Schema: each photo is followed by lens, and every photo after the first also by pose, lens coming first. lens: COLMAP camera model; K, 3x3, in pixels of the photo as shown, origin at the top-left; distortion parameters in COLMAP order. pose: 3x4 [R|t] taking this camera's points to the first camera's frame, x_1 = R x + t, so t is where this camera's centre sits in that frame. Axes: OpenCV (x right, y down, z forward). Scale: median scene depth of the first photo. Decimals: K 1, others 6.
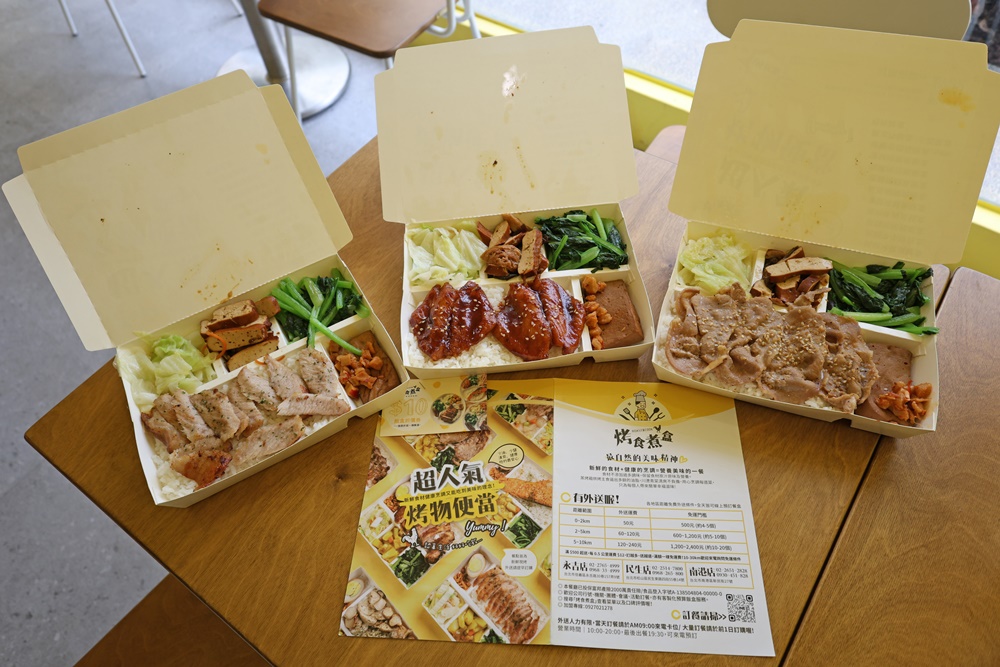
lens RADIAL K [[669.6, 0, 500.0], [0, 669.6, 333.5], [0, 0, 1]] dist [0.060609, -0.083548]
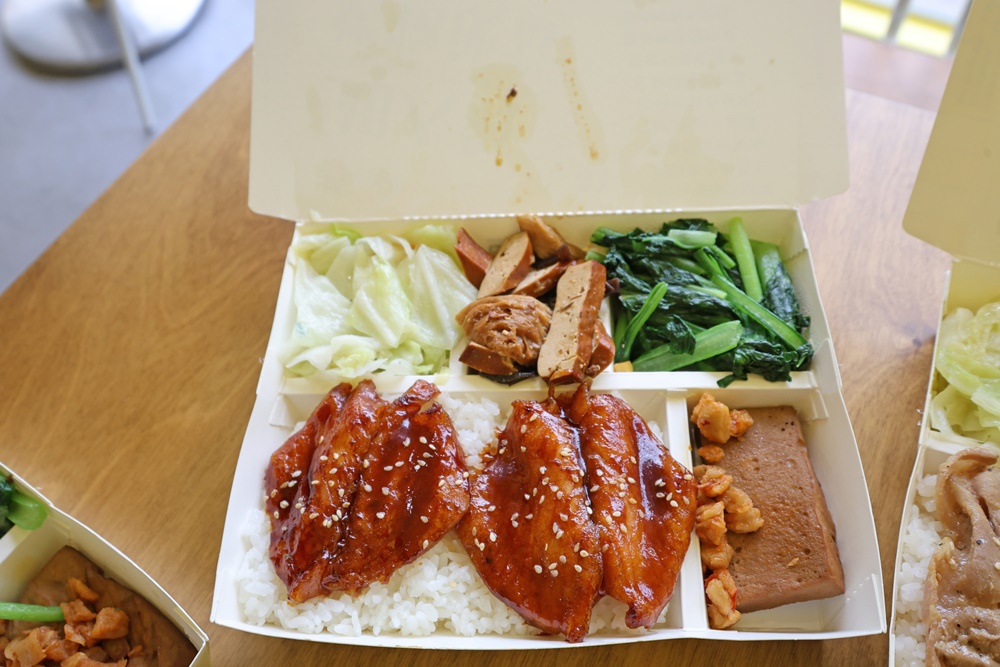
lens RADIAL K [[865.1, 0, 499.6], [0, 865.1, 332.0], [0, 0, 1]] dist [0.039387, 0.001223]
pose [[0.994136, 0.081643, -0.070911, 0.039209], [-0.077441, 0.995183, 0.060108, -0.143548], [0.075477, -0.054264, 0.995670, 0.466098]]
